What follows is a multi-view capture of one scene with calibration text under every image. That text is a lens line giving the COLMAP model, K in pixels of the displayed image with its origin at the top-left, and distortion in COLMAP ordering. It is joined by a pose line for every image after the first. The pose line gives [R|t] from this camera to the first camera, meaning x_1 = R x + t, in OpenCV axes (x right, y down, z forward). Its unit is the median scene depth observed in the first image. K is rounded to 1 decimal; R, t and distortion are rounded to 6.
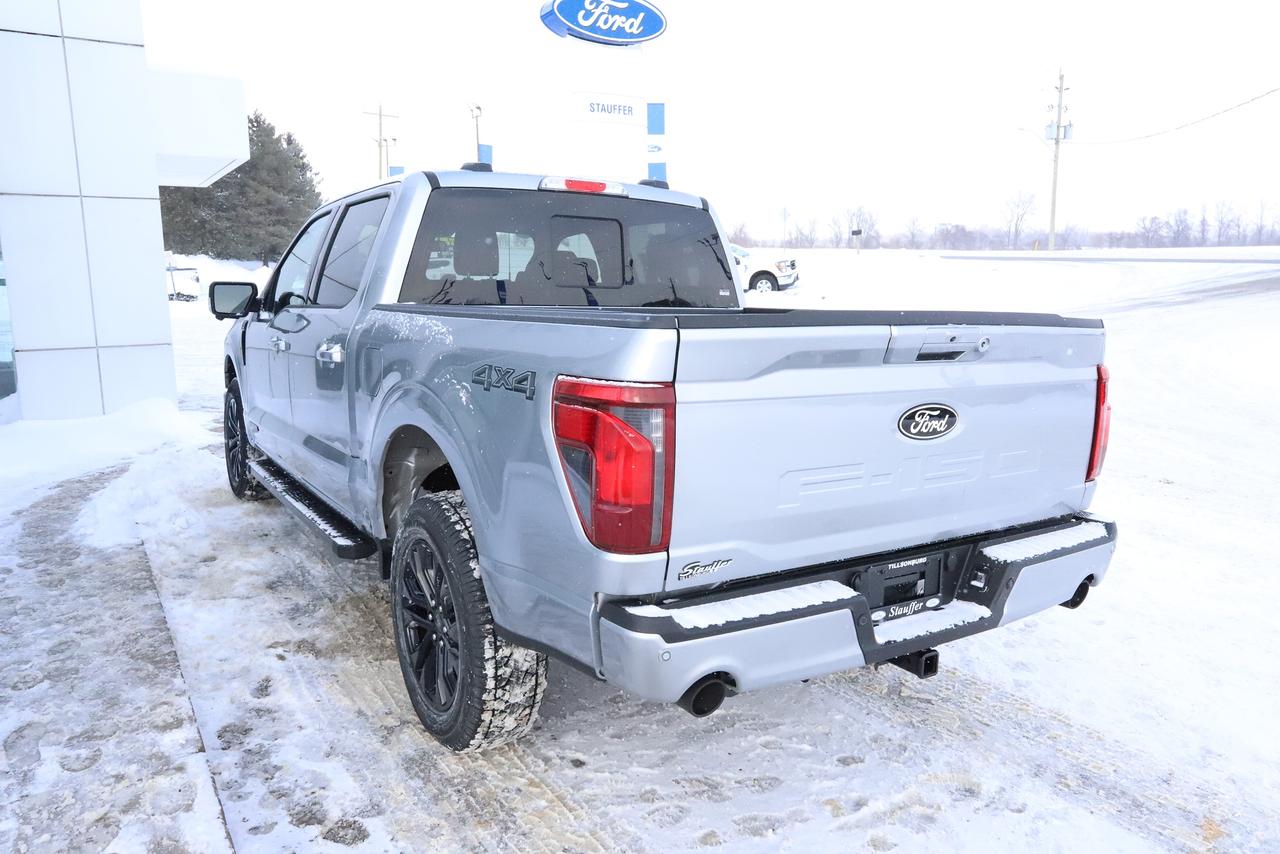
lens RADIAL K [[923.1, 0, 640.0], [0, 923.1, 427.0], [0, 0, 1]] dist [-0.051588, 0.078052]
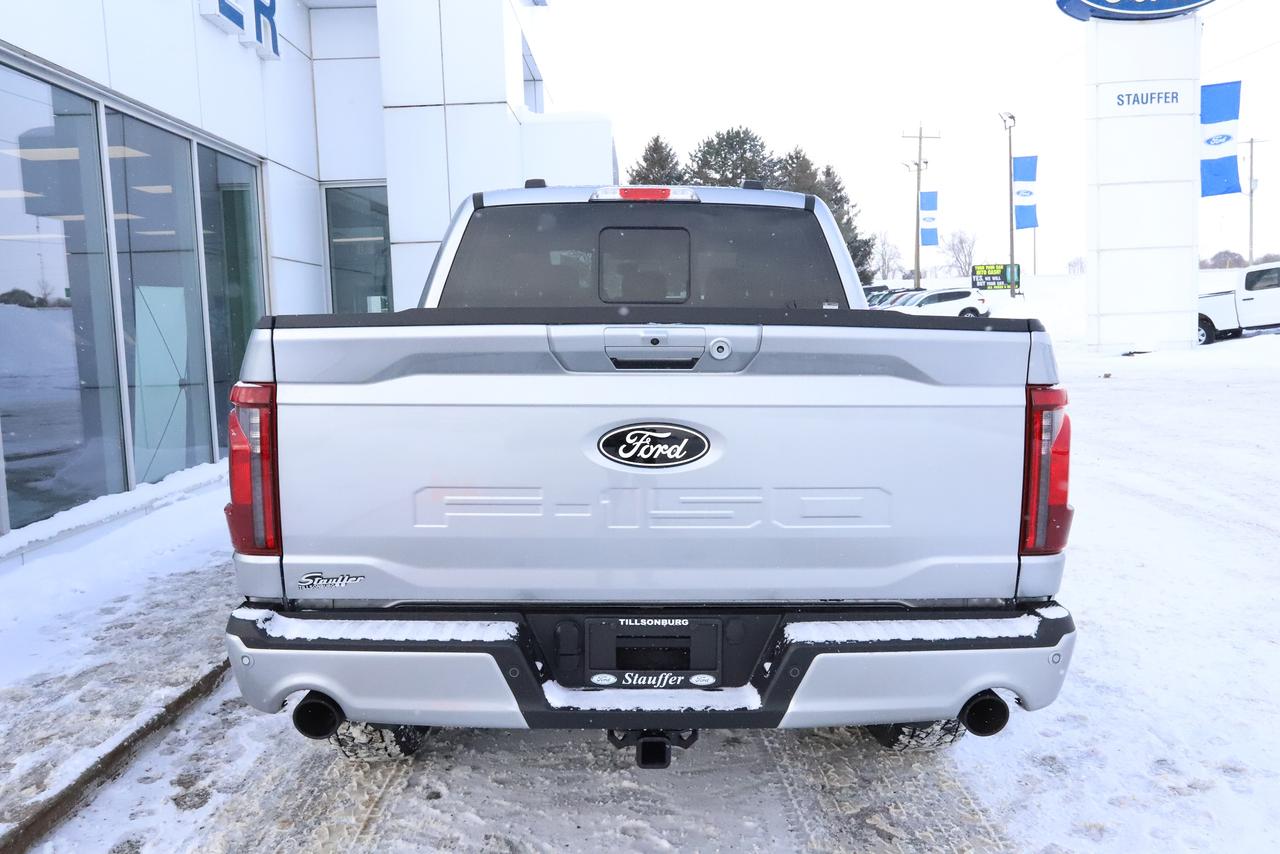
lens RADIAL K [[1017.0, 0, 640.0], [0, 1017.0, 427.0], [0, 0, 1]] dist [-0.043746, 0.088323]
pose [[0.848445, 0.036042, -0.528055, 0.733082], [-0.062624, 0.997507, -0.032537, 0.007329], [0.525566, 0.060675, 0.848586, 0.225248]]
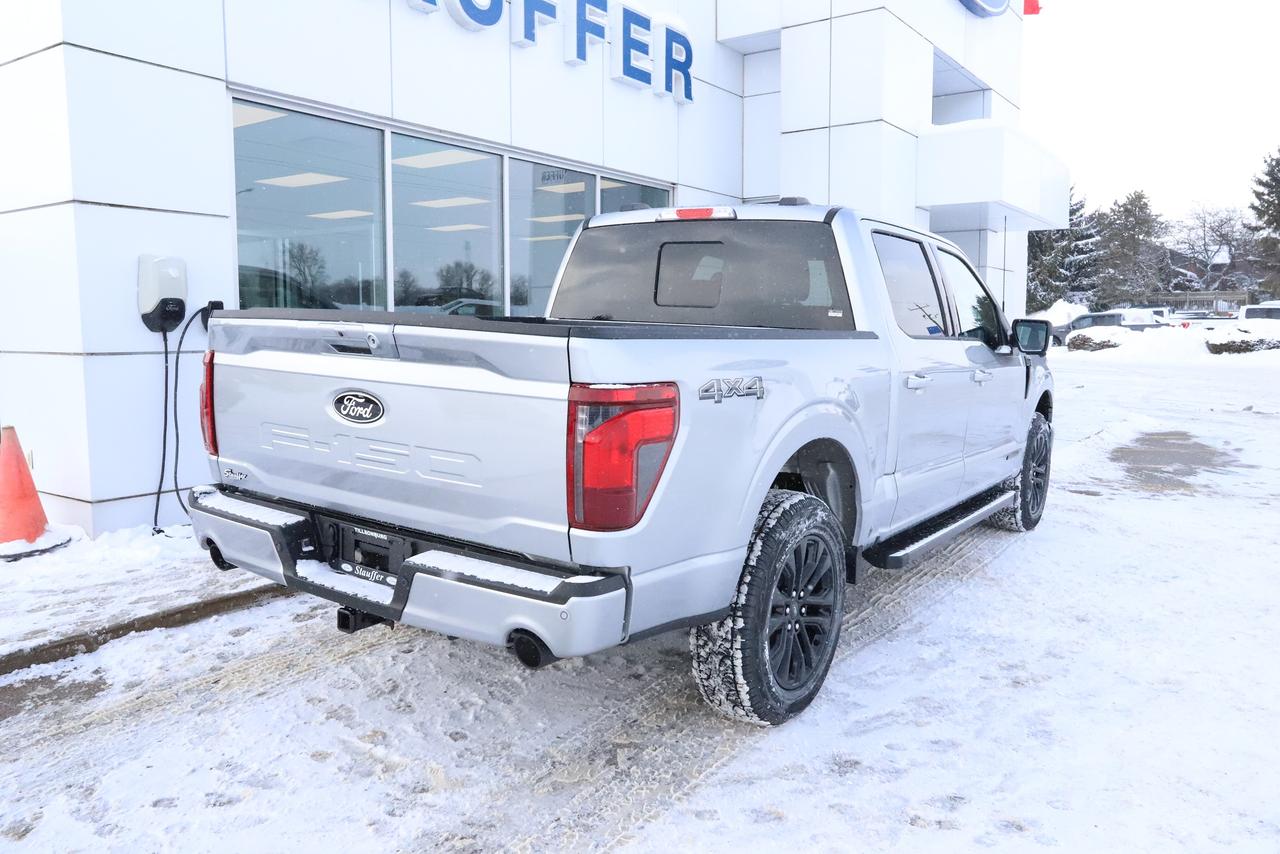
lens RADIAL K [[929.5, 0, 640.0], [0, 929.5, 427.0], [0, 0, 1]] dist [-0.007468, 0.002670]
pose [[0.386684, 0.107530, -0.915922, 1.434619], [-0.155691, 0.986535, 0.050091, -0.089402], [0.908975, 0.123232, 0.398219, 0.816779]]
